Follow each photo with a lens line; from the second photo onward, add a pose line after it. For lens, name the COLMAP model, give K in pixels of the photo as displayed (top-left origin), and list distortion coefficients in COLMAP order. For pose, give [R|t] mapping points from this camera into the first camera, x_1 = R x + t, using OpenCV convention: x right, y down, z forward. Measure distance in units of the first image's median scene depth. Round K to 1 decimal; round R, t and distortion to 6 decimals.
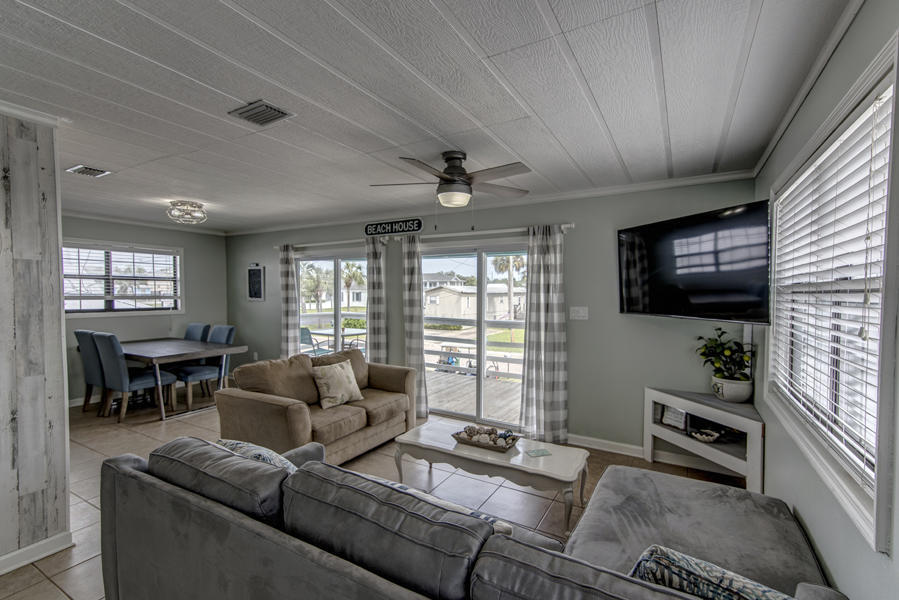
lens RADIAL K [[402.0, 0, 454.8], [0, 402.0, 302.4], [0, 0, 1]] dist [0.022598, -0.001763]
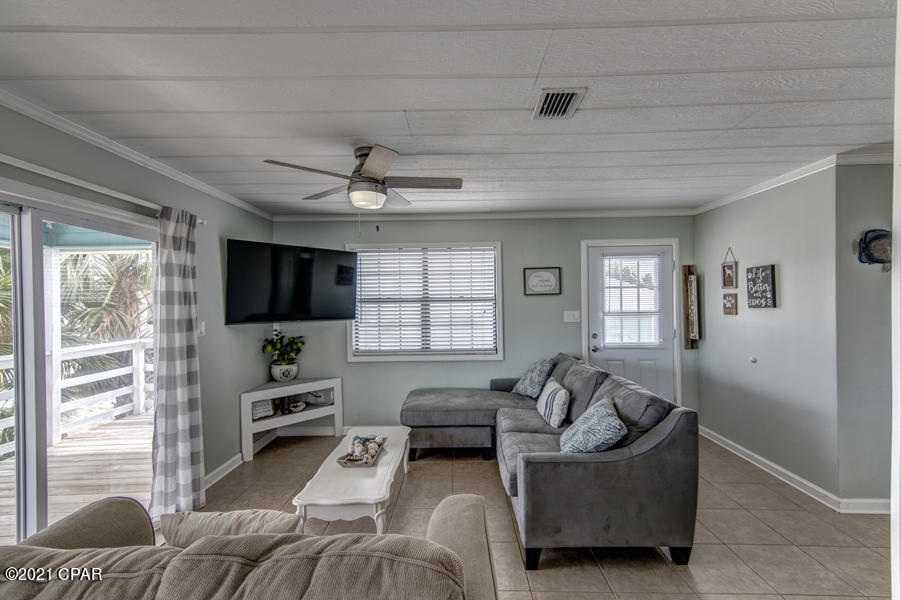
lens RADIAL K [[402.9, 0, 452.9], [0, 402.9, 304.9], [0, 0, 1]] dist [0.022598, -0.001763]
pose [[-0.488280, -0.006134, 0.872666, -0.523929], [0.030945, 0.999225, 0.024338, -0.021123], [-0.872138, 0.038888, -0.487711, 0.754303]]
